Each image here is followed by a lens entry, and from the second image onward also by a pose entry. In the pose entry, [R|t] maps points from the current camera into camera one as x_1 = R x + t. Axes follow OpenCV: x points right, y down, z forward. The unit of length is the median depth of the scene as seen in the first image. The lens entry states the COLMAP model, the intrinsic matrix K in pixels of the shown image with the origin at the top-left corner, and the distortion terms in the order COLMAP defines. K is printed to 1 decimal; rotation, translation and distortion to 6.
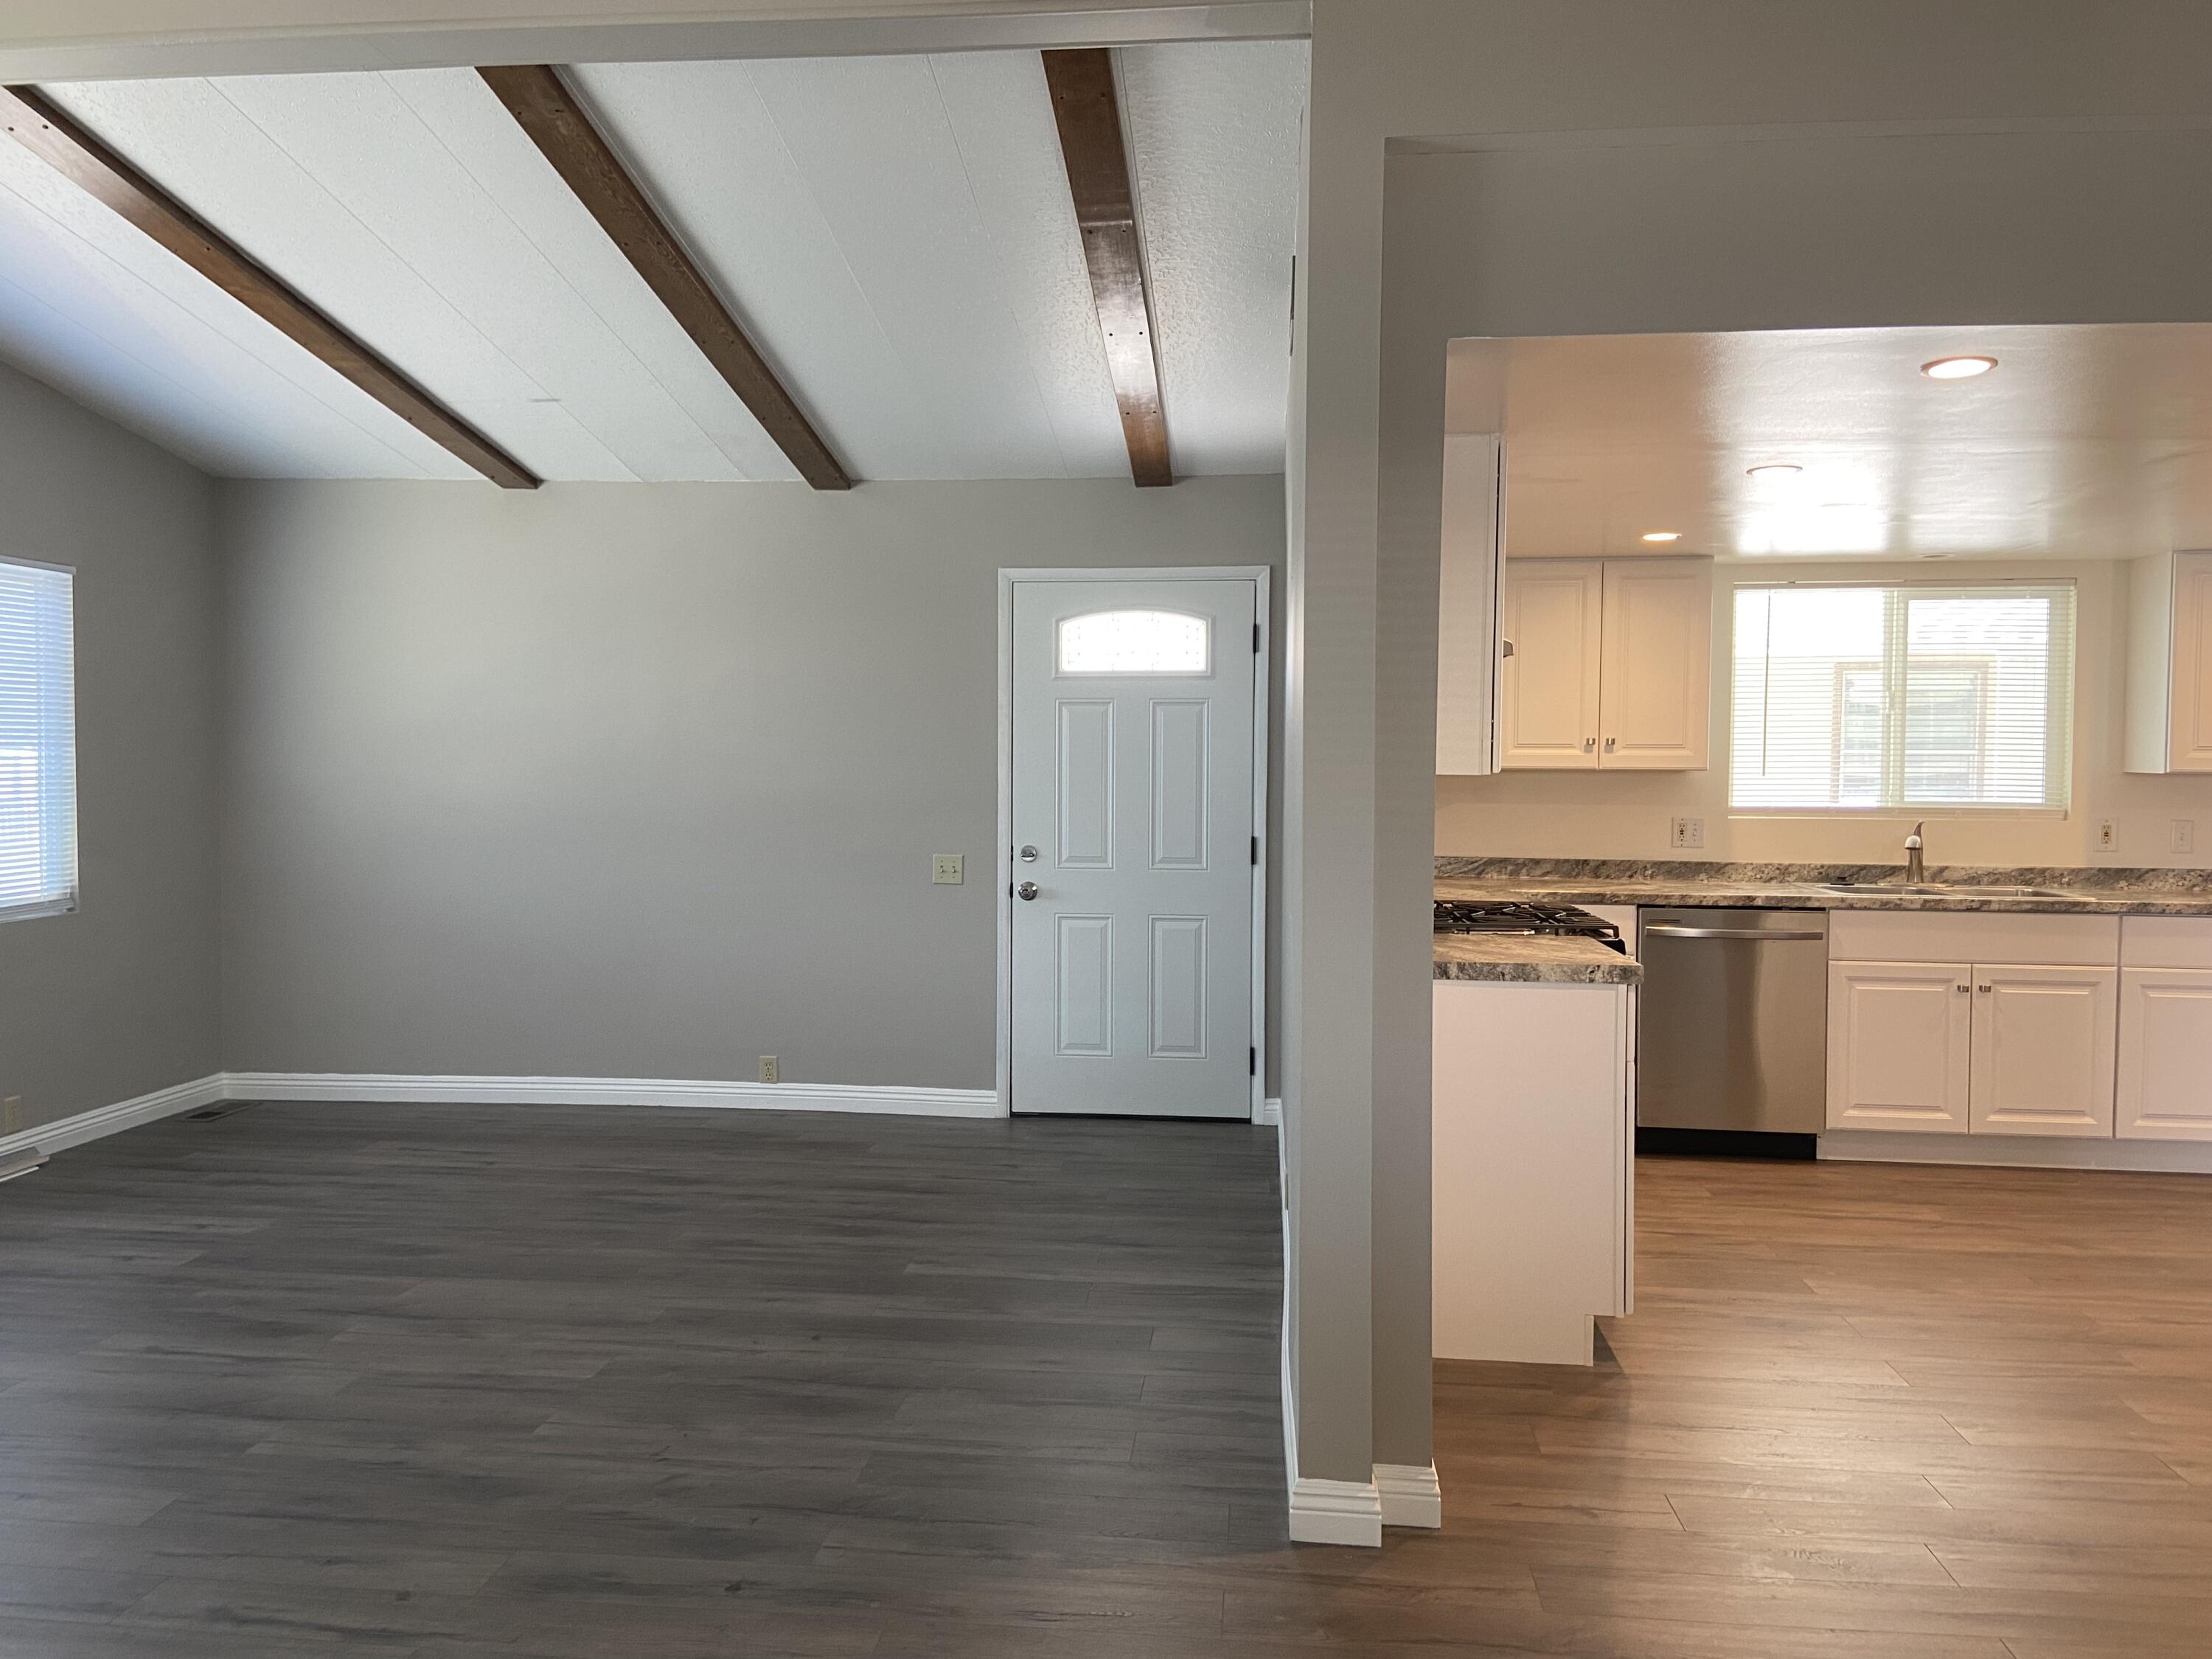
lens RADIAL K [[1670.3, 0, 1106.0], [0, 1670.3, 829.5], [0, 0, 1]] dist [0.159566, -0.226530]
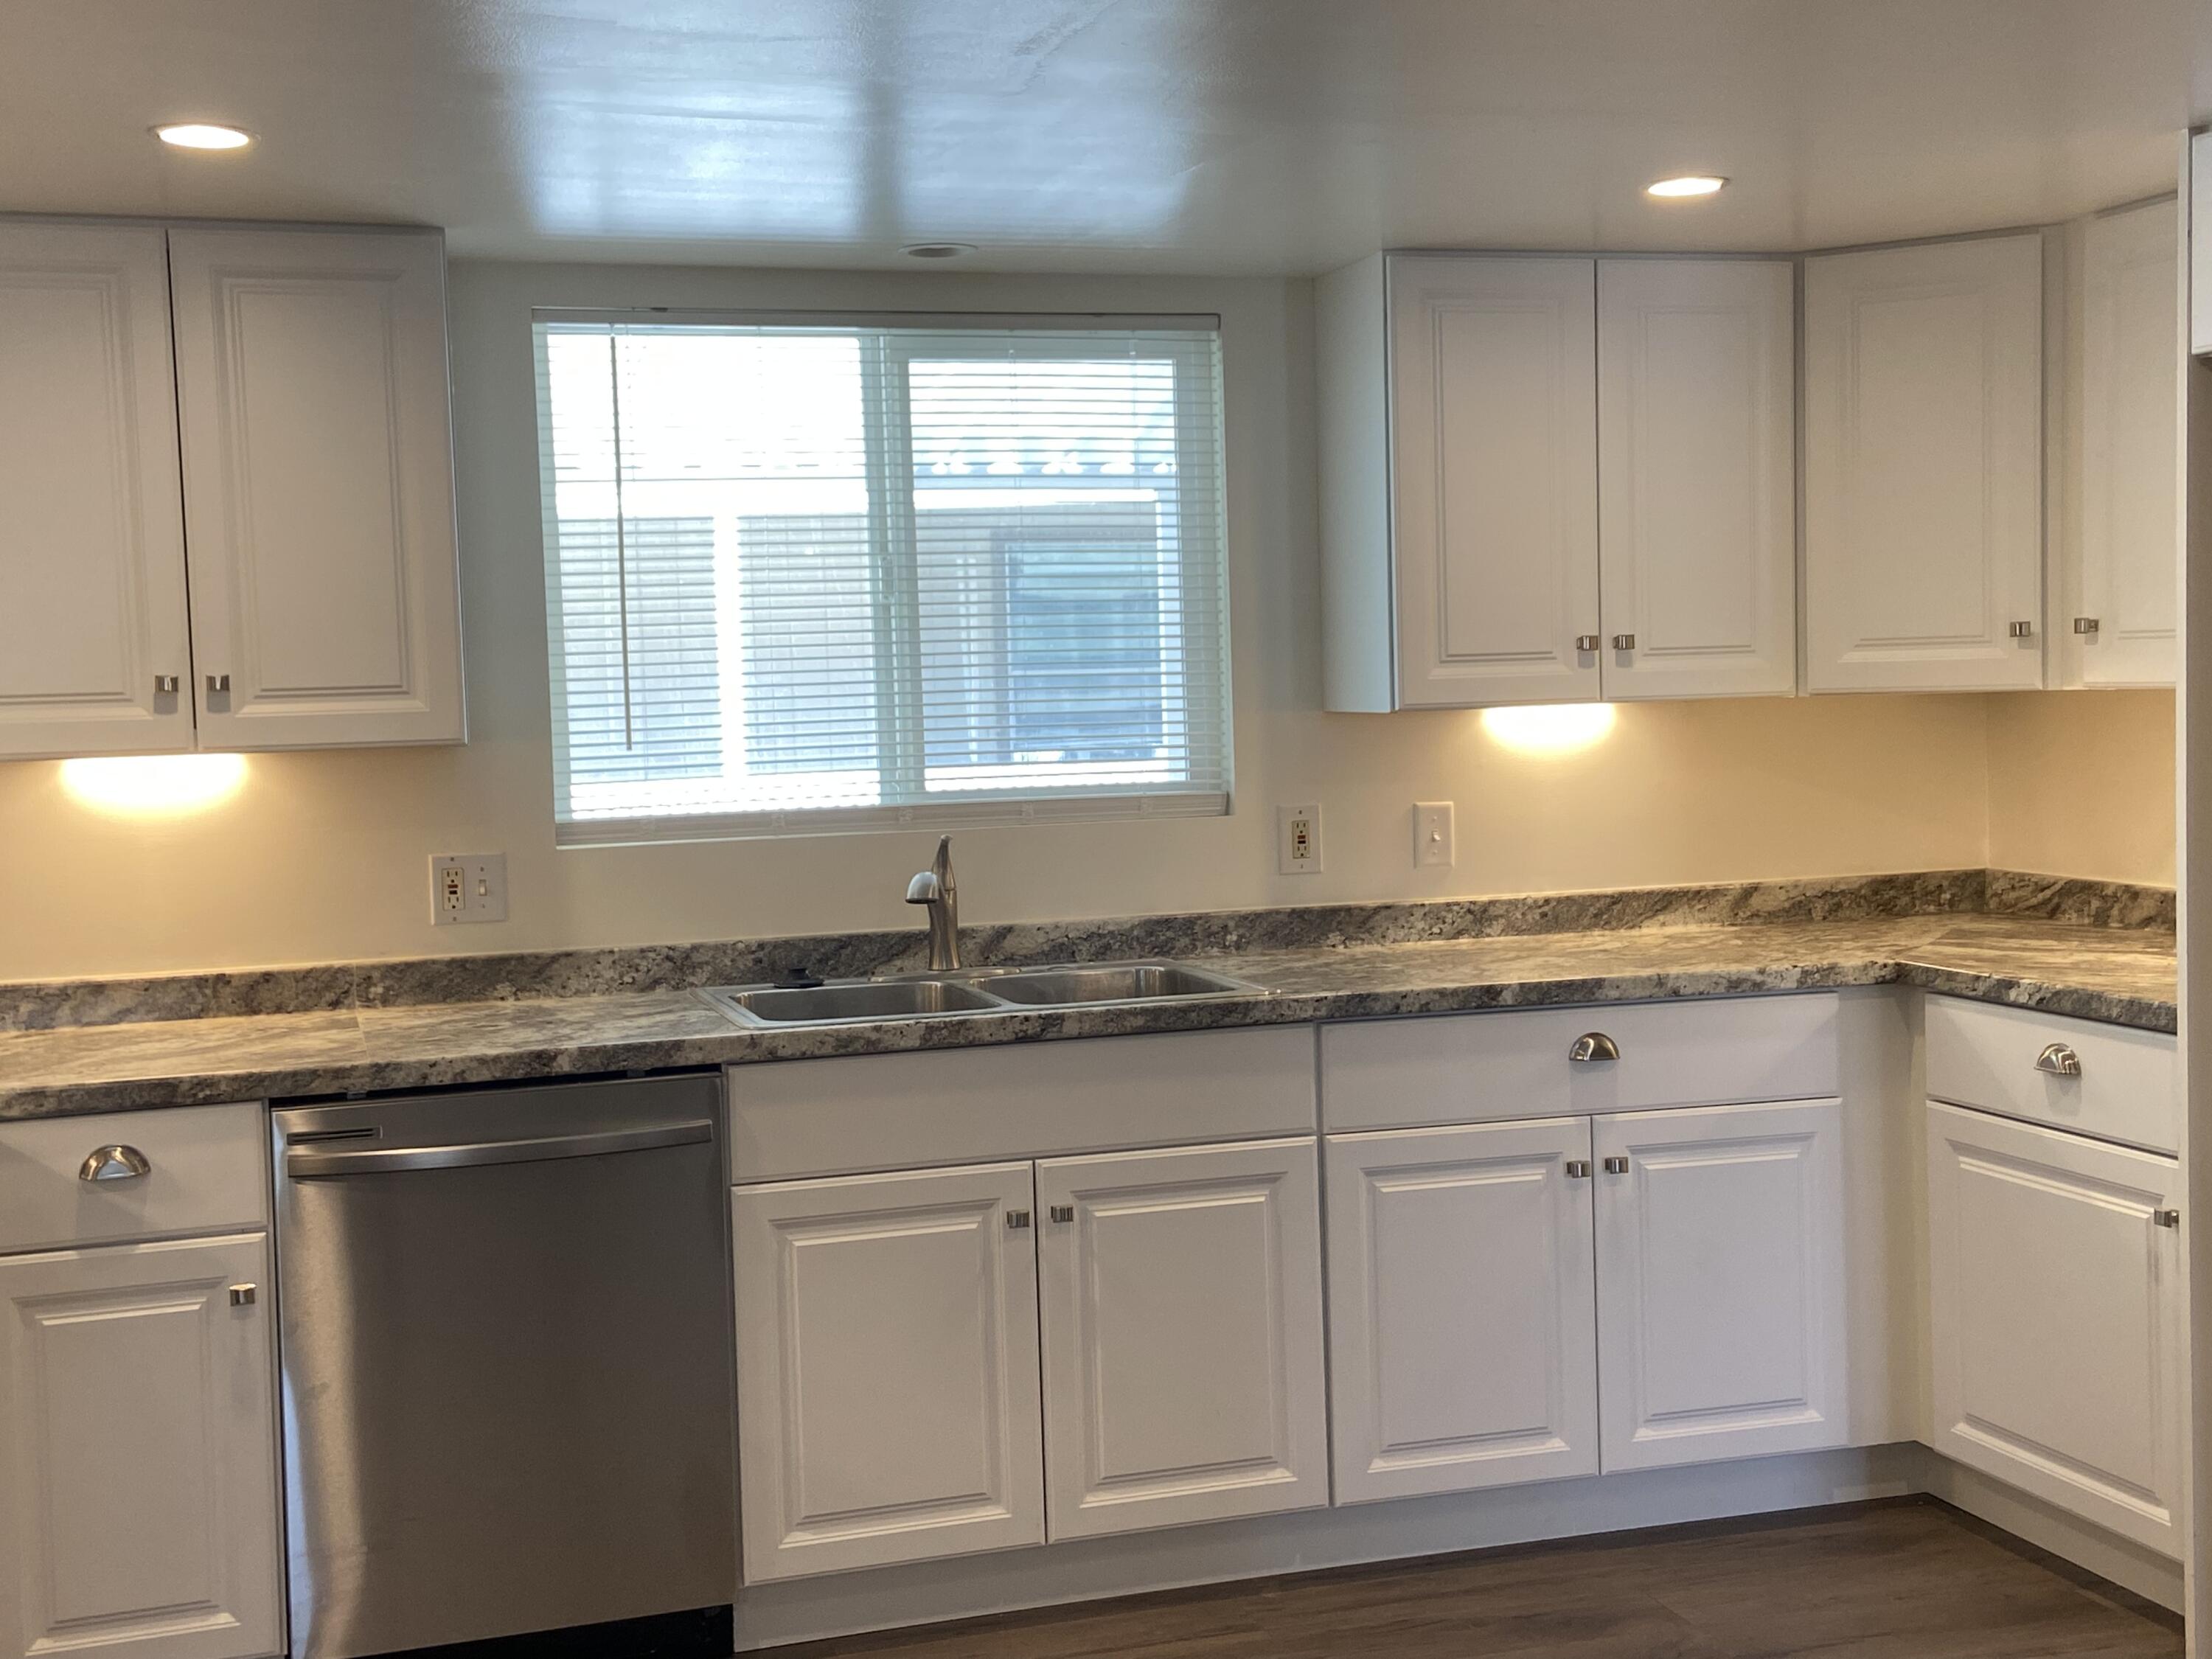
lens RADIAL K [[2573.5, 0, 1106.0], [0, 2573.5, 829.5], [0, 0, 1]] dist [0.001293, 0.001173]
pose [[0.917499, -0.061067, 0.393022, 0.246722], [0.057667, 0.998126, 0.020466, -0.018218], [-0.393535, 0.003887, 0.919301, 0.352562]]
